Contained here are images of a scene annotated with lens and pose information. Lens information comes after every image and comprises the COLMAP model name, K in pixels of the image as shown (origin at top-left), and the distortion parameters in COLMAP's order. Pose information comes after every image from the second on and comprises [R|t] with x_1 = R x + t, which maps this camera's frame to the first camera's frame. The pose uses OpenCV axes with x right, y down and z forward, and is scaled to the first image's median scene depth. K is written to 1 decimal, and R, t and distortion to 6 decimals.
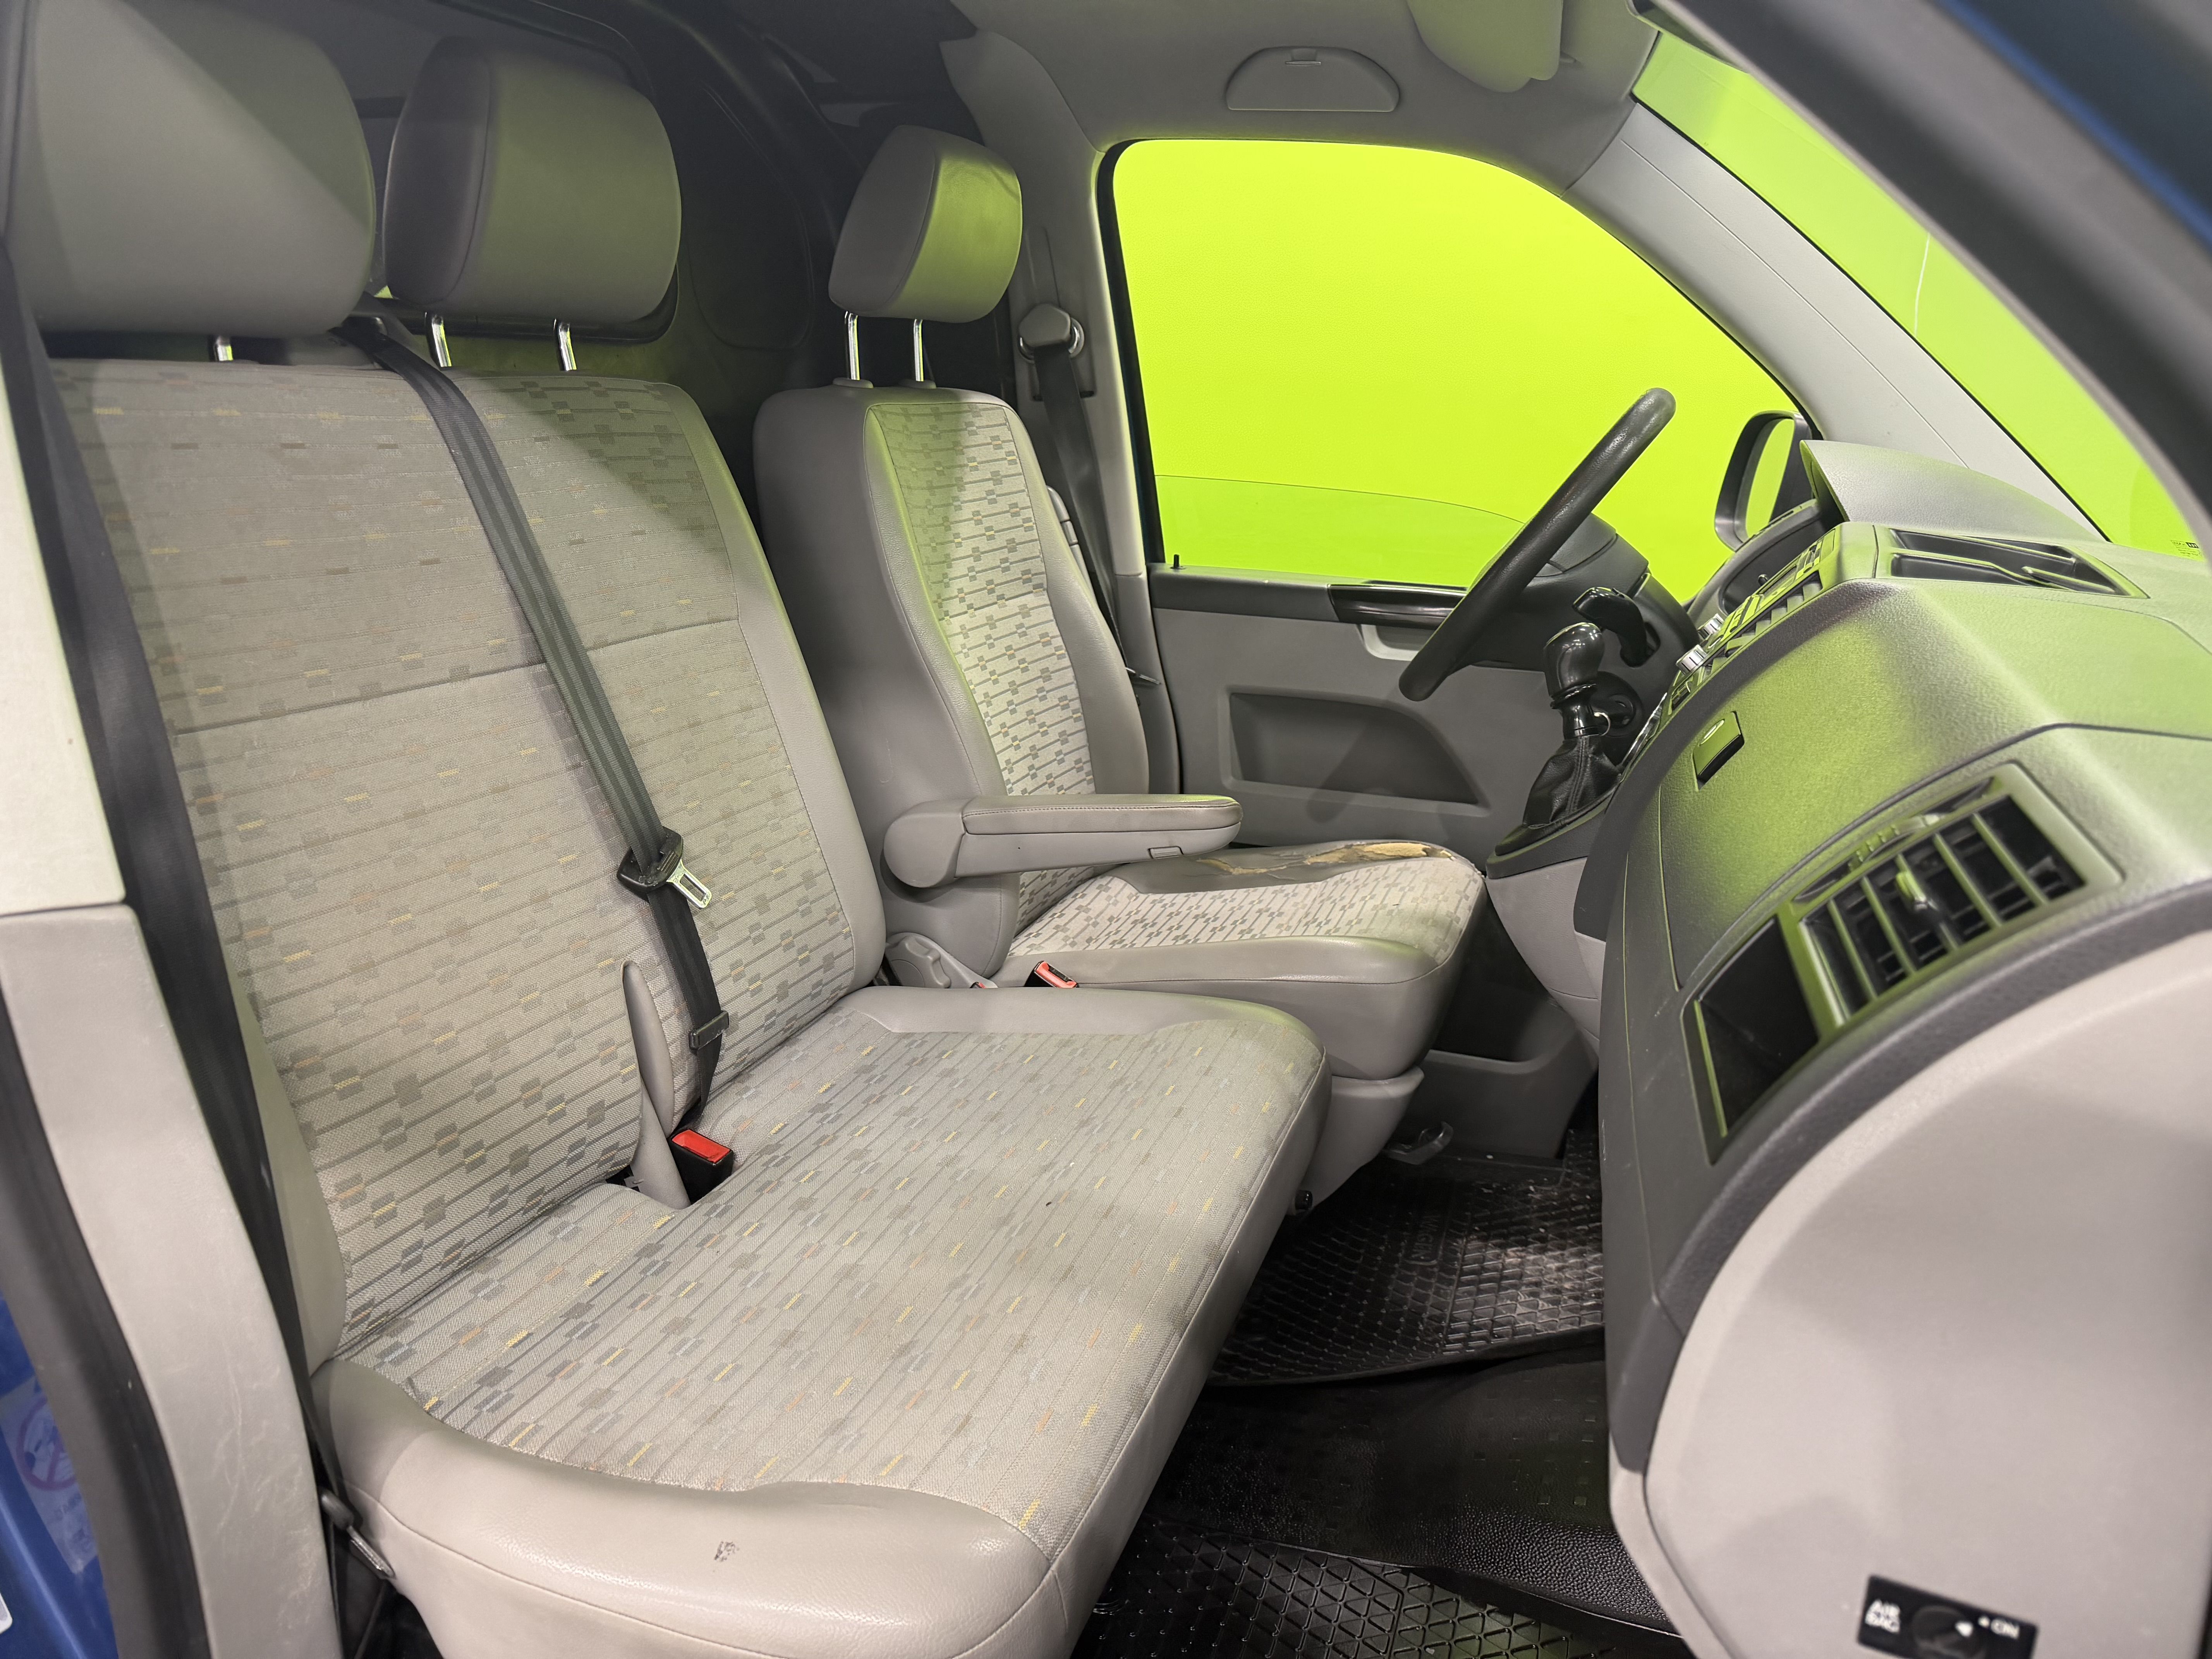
lens RADIAL K [[1664.9, 0, 1179.9], [0, 1664.9, 836.6], [0, 0, 1]] dist [0.157469, -0.359864]
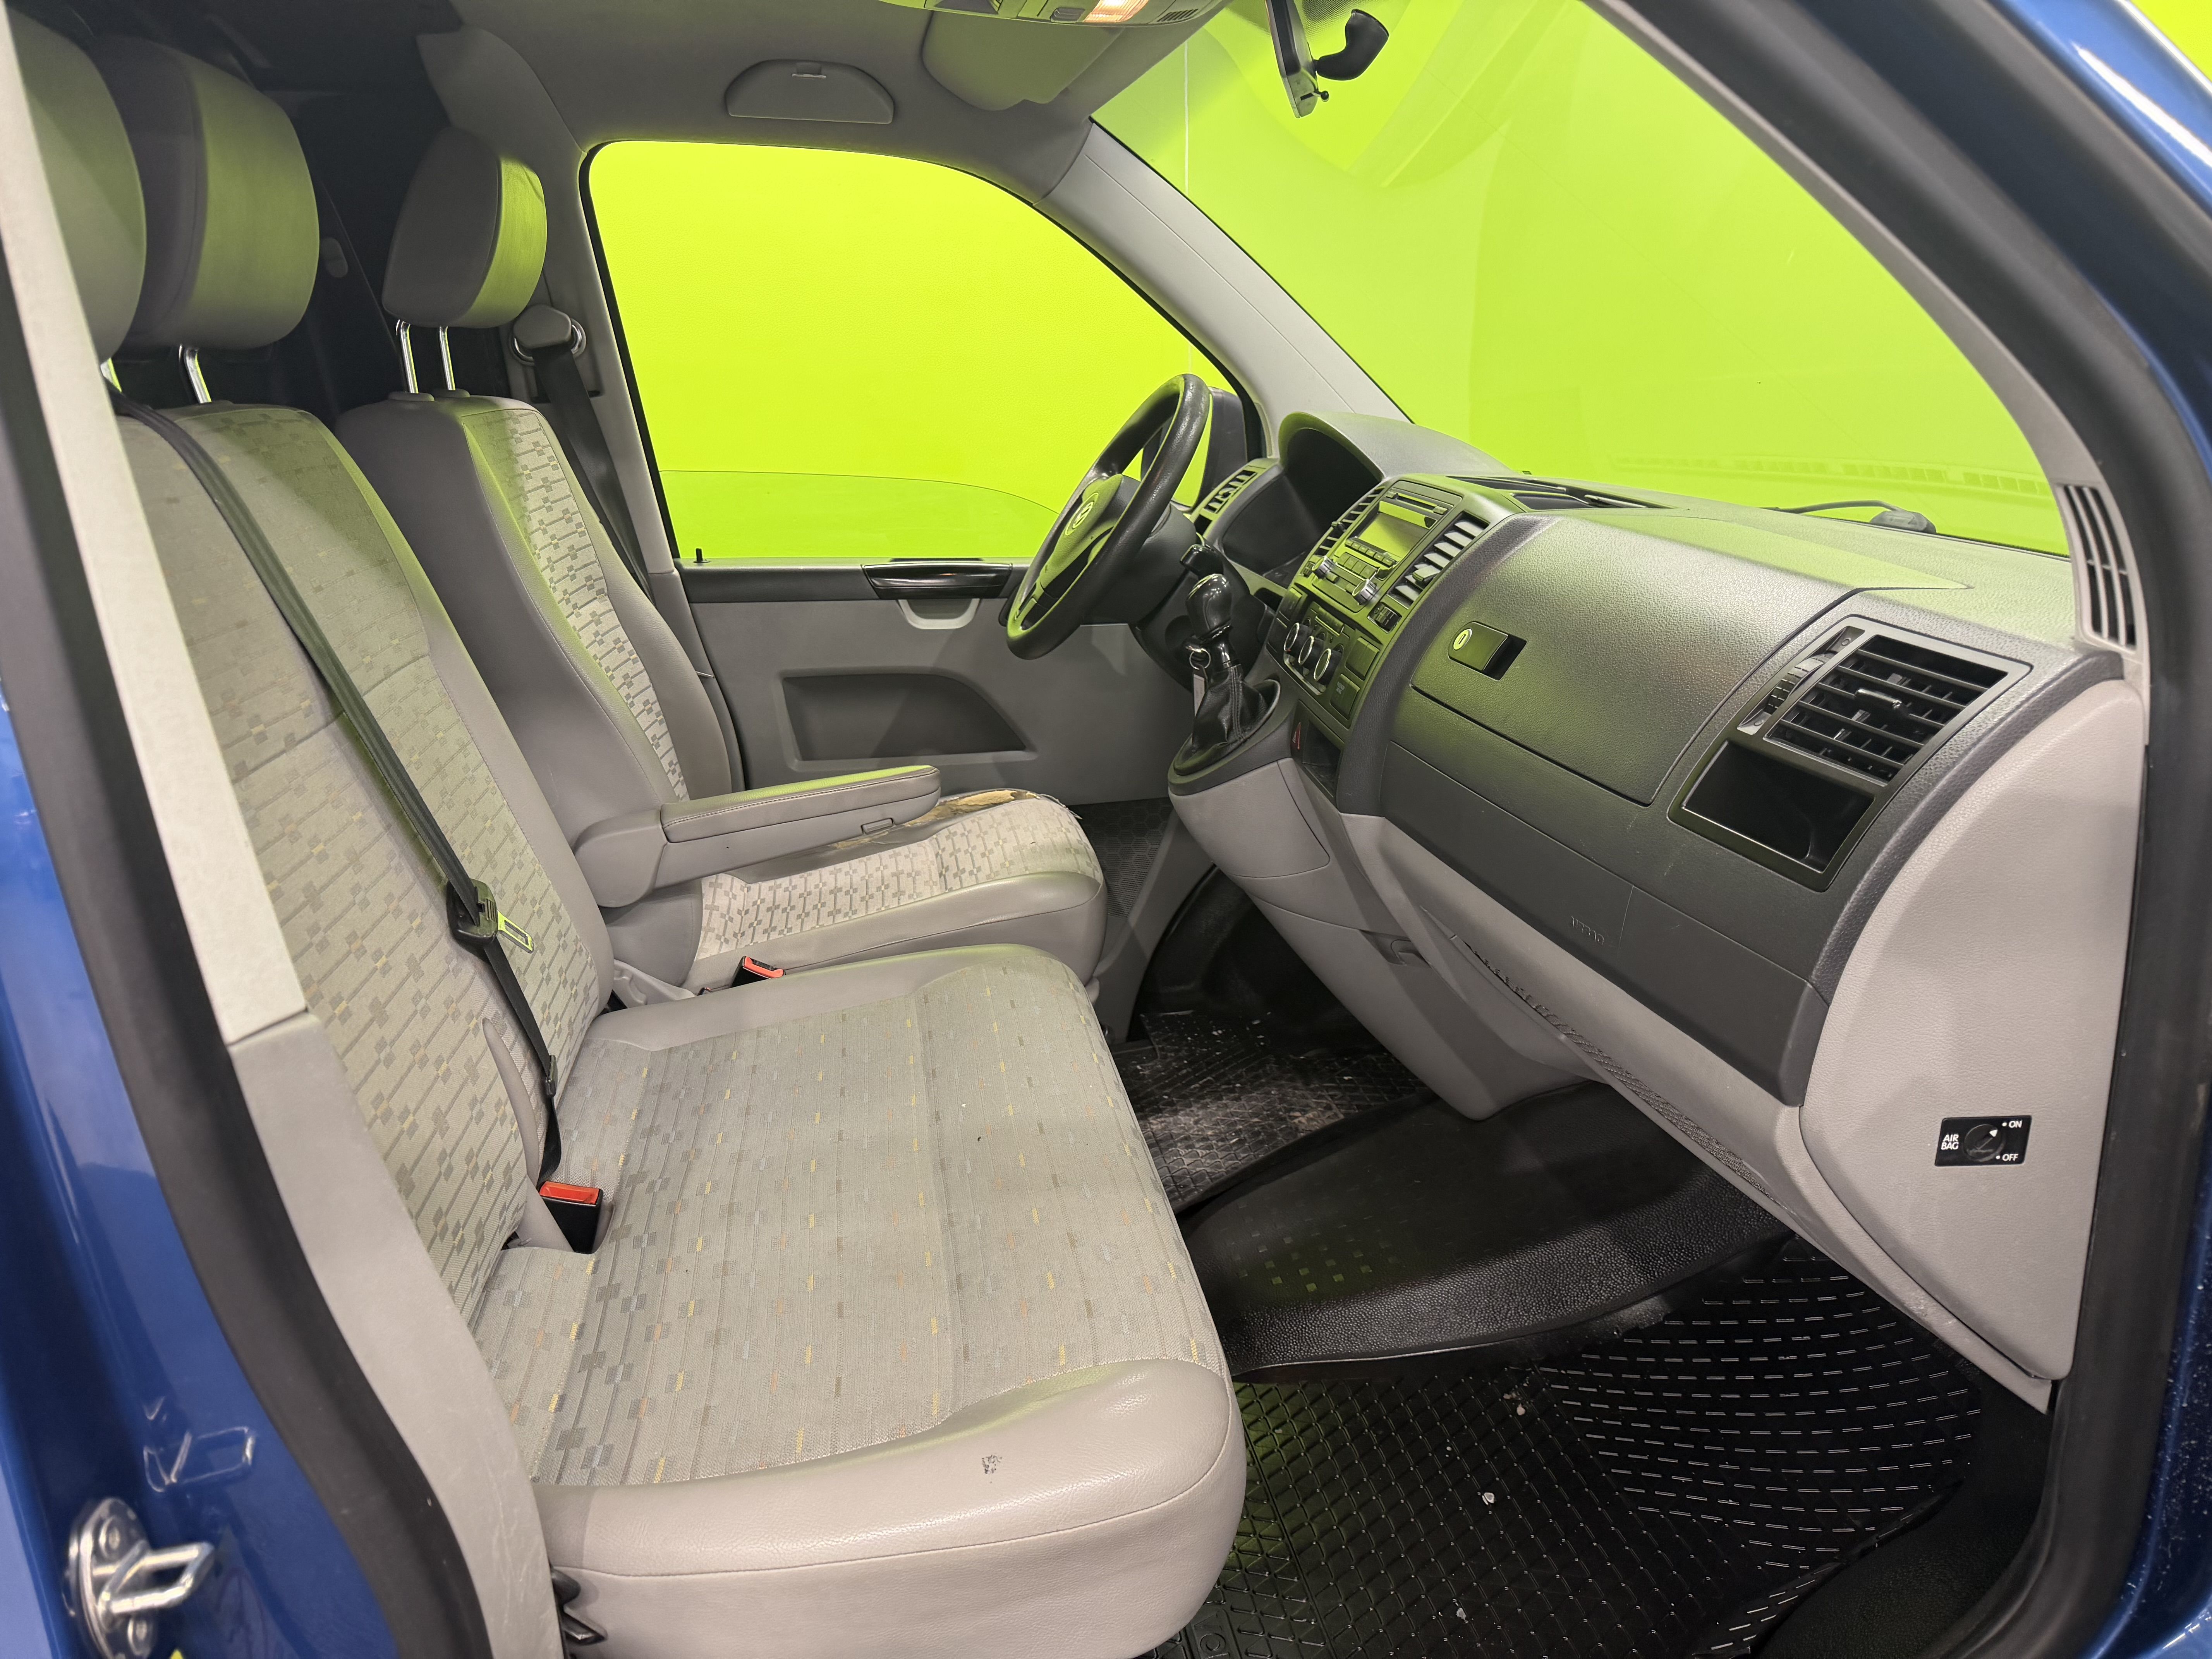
lens RADIAL K [[1664.9, 0, 1179.9], [0, 1664.9, 836.6], [0, 0, 1]] dist [0.157469, -0.359864]
pose [[0.853447, -0.173130, 0.491584, -0.329646], [0.163492, 0.984537, 0.062901, -0.017230], [-0.494873, 0.026687, 0.868555, -0.021077]]
